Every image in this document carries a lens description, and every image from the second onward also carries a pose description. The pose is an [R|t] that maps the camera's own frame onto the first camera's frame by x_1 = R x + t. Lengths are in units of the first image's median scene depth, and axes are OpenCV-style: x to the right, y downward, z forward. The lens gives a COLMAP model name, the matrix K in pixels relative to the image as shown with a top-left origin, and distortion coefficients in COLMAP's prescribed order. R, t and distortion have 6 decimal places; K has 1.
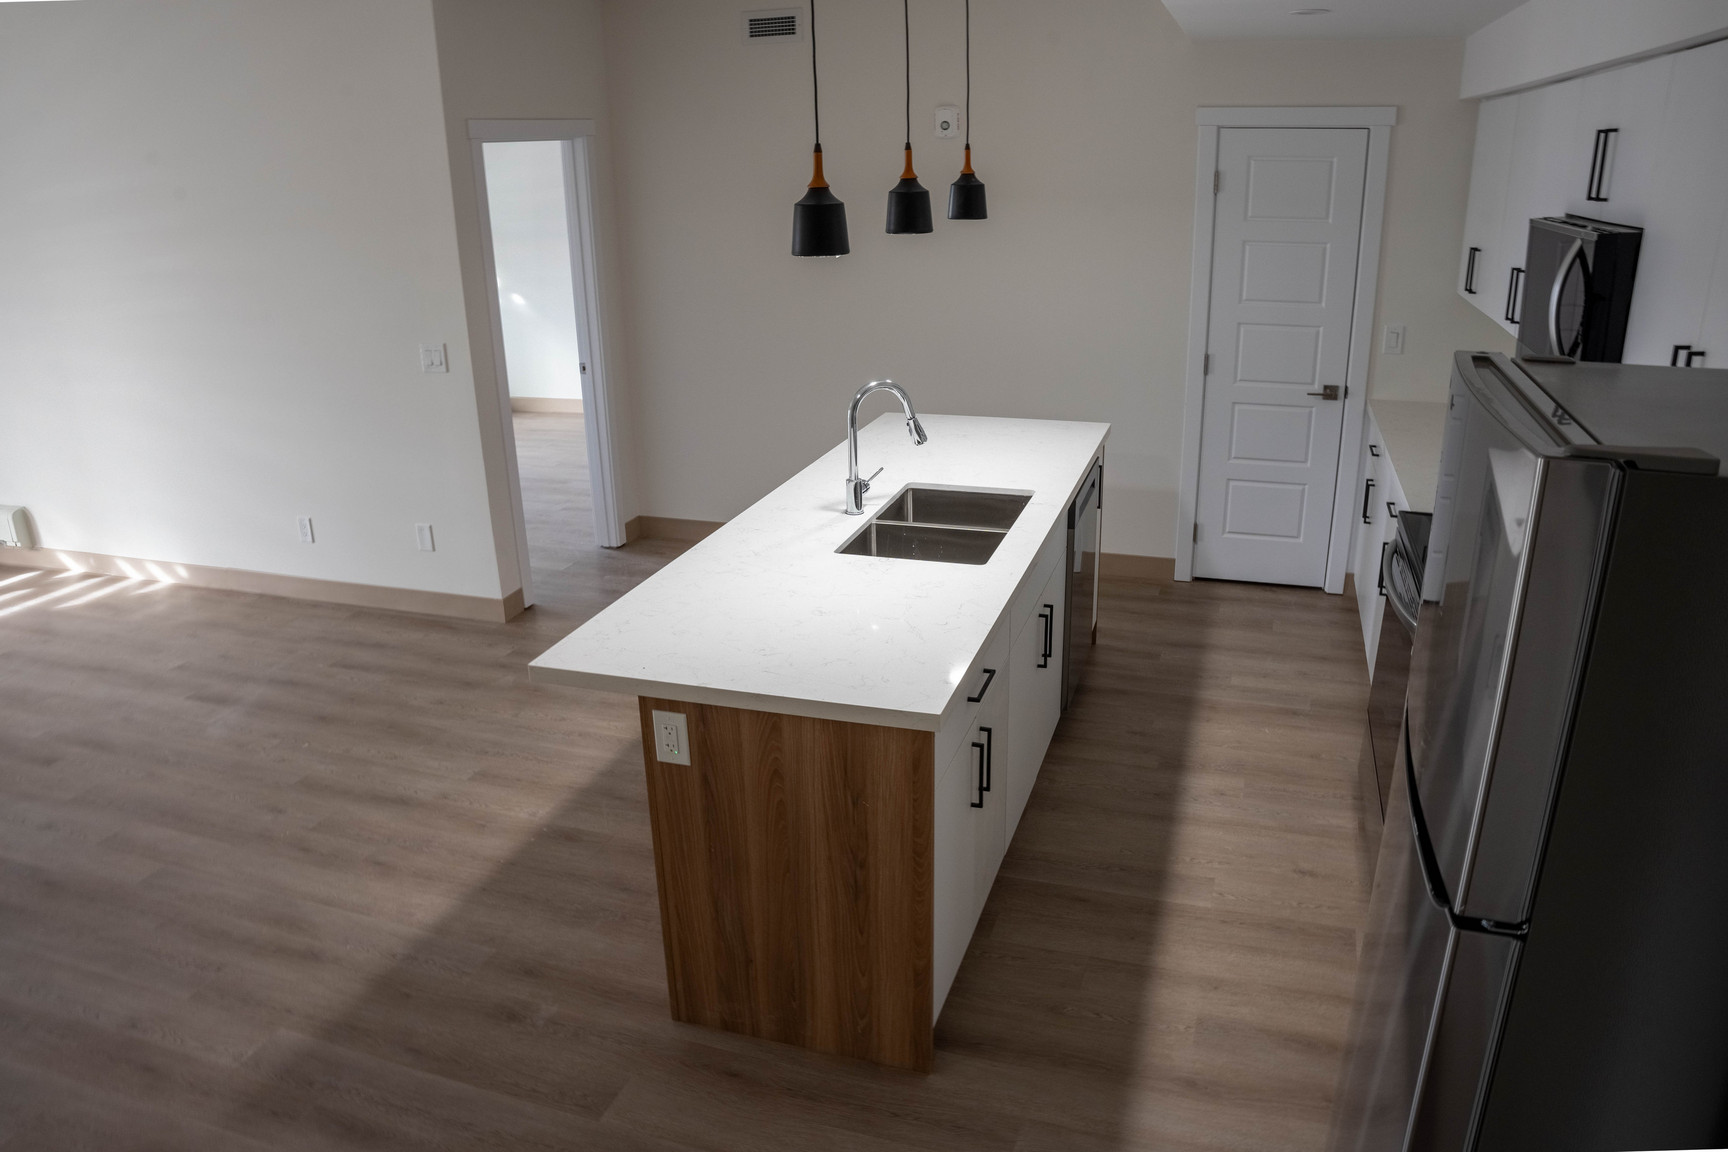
lens RADIAL K [[1216.6, 0, 838.5], [0, 1216.6, 581.3], [0, 0, 1]] dist [-0.160419, 0.115528]
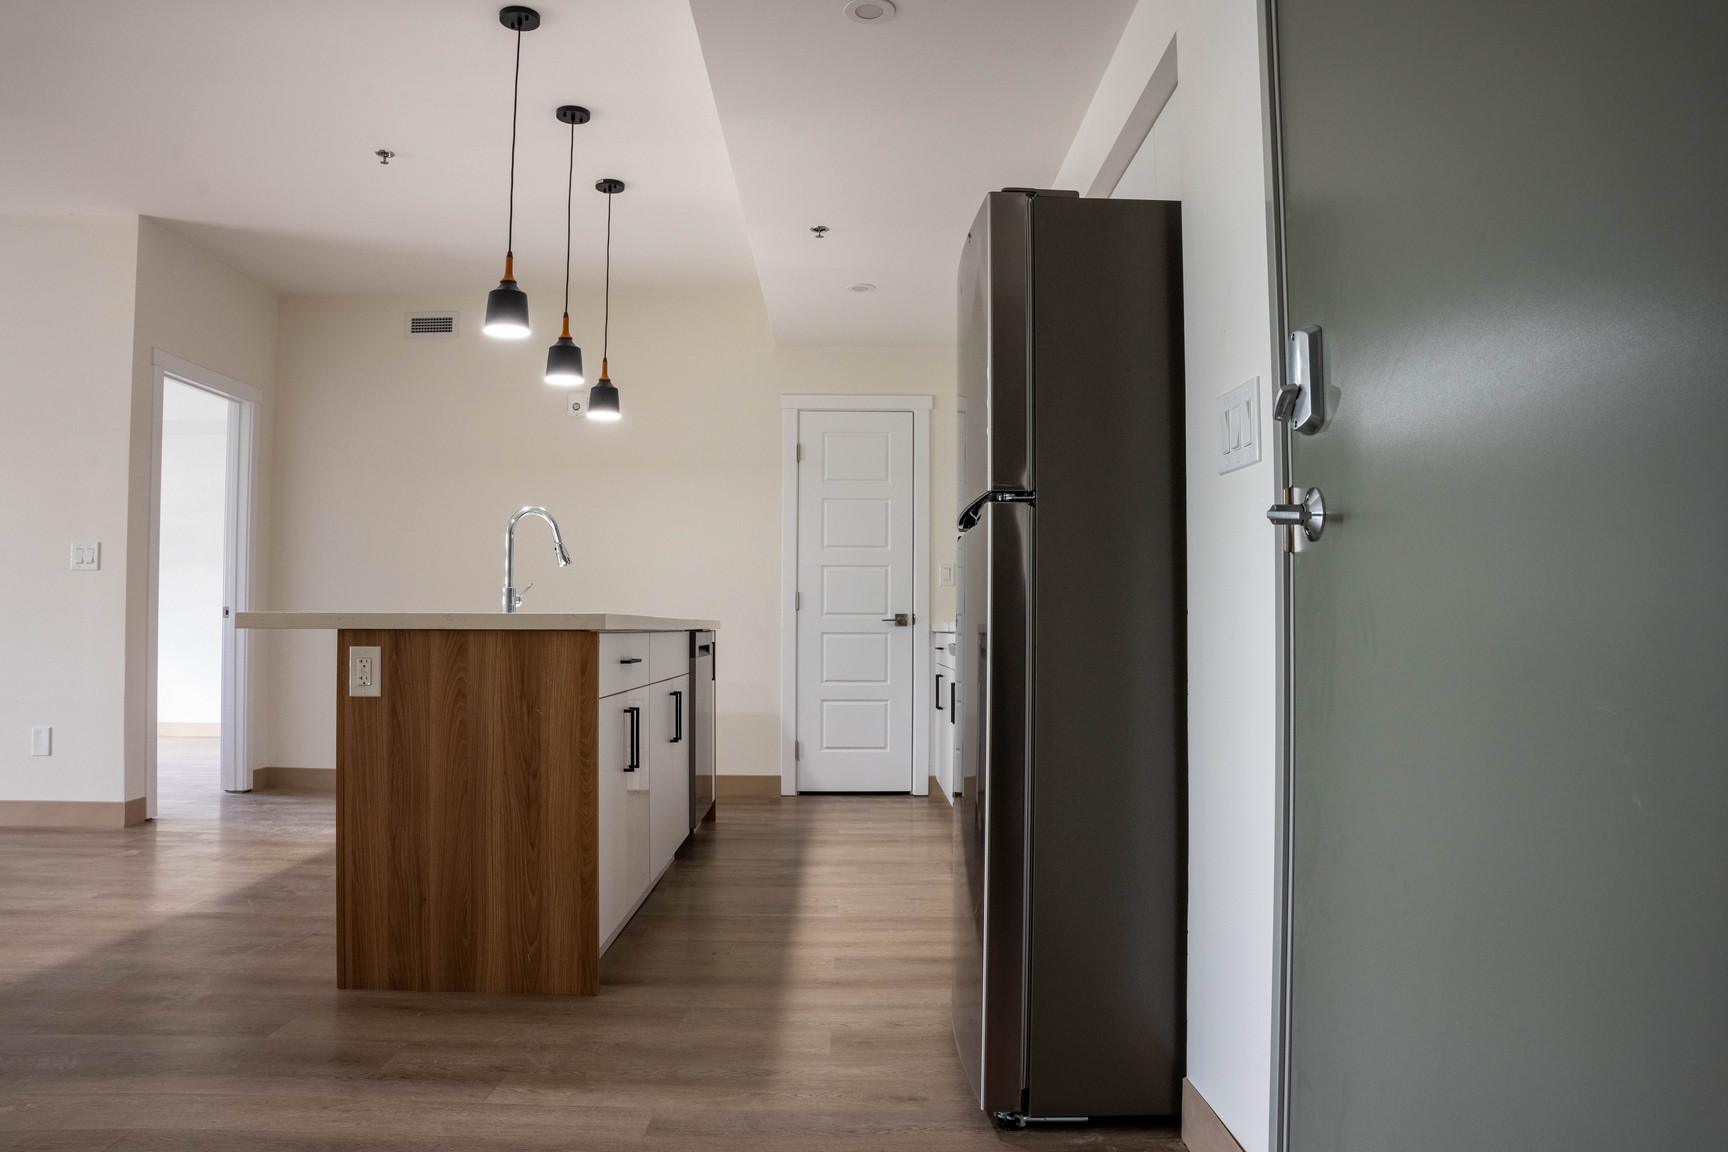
lens RADIAL K [[1209.9, 0, 796.8], [0, 1209.9, 592.2], [0, 0, 1]] dist [-0.193481, 0.241907]
pose [[0.956785, 0.041446, 0.287828, -0.067358], [0.068108, 0.930322, -0.360365, 0.447844], [-0.282708, 0.364395, 0.887295, -0.112825]]
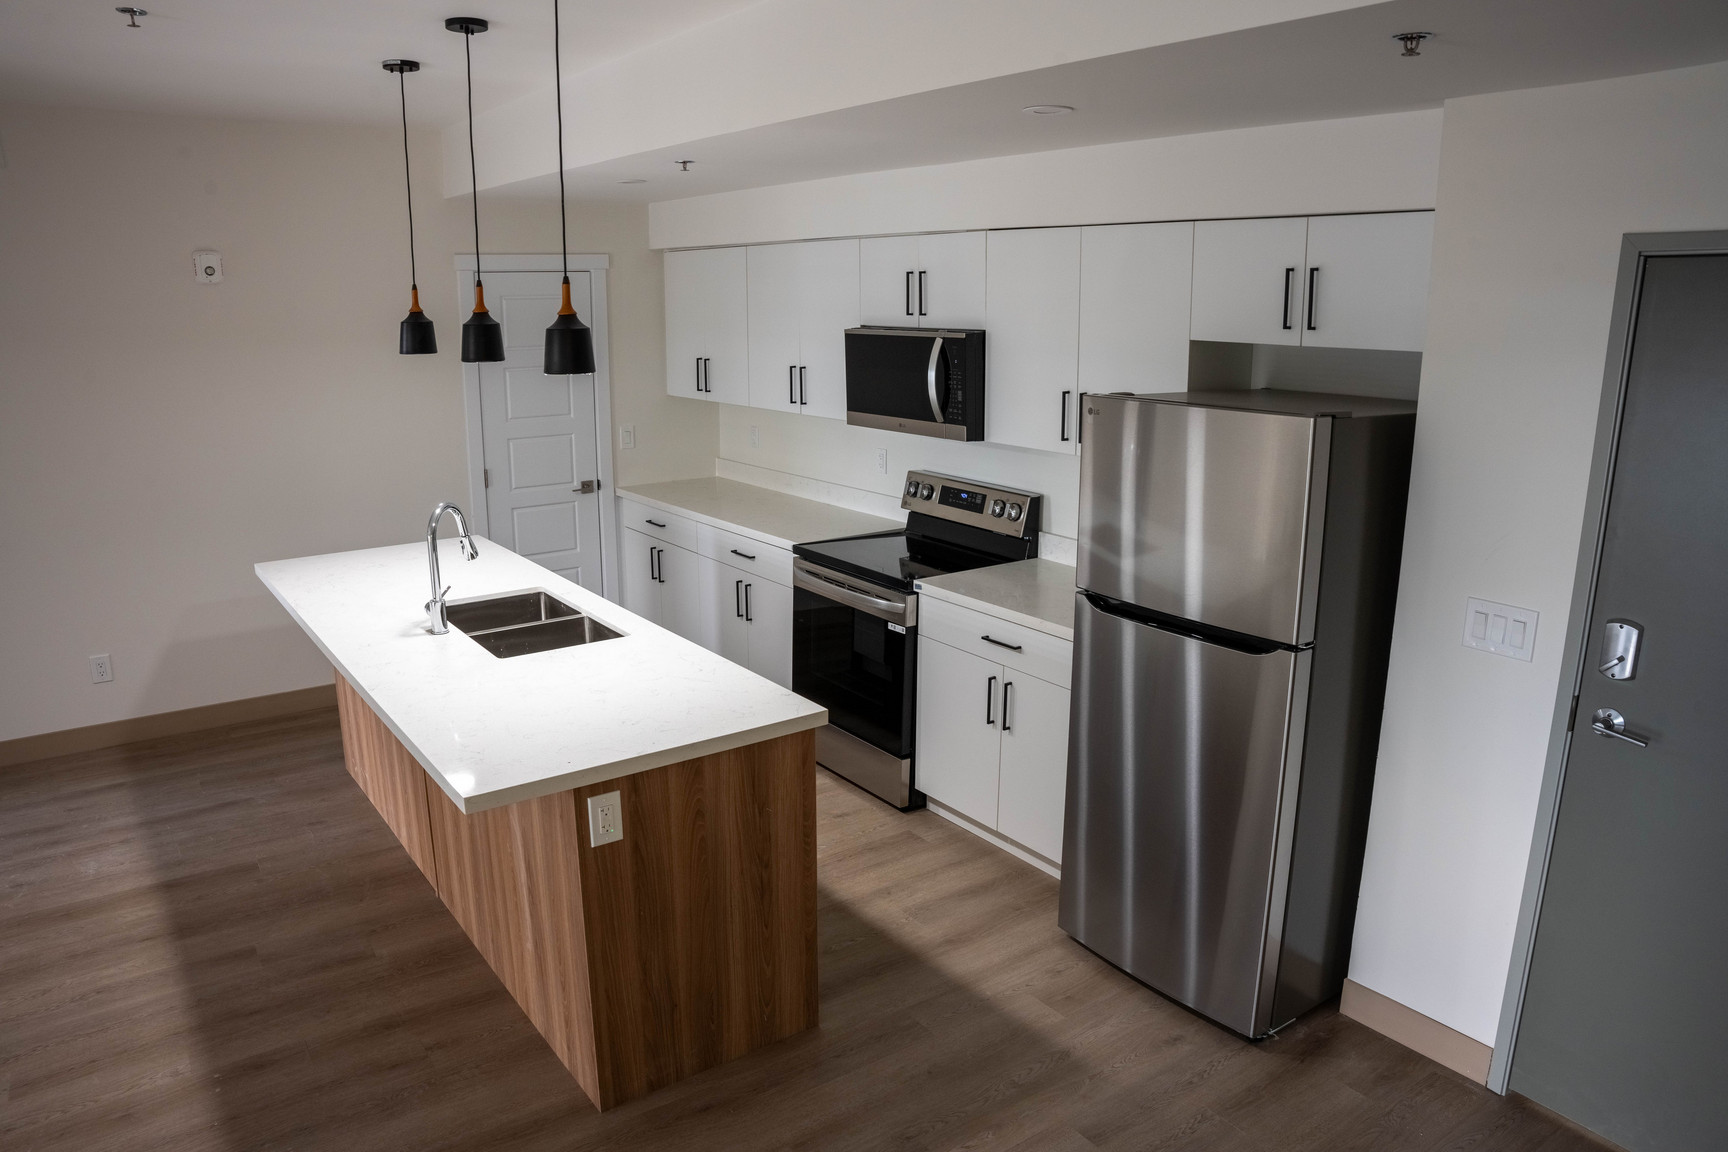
lens RADIAL K [[1216.6, 0, 838.5], [0, 1216.6, 581.3], [0, 0, 1]] dist [-0.160419, 0.115528]
pose [[0.589769, -0.170117, 0.789451, -0.750283], [0.262785, 0.964785, 0.011583, -0.027736], [-0.763621, 0.200624, 0.613704, 0.141610]]
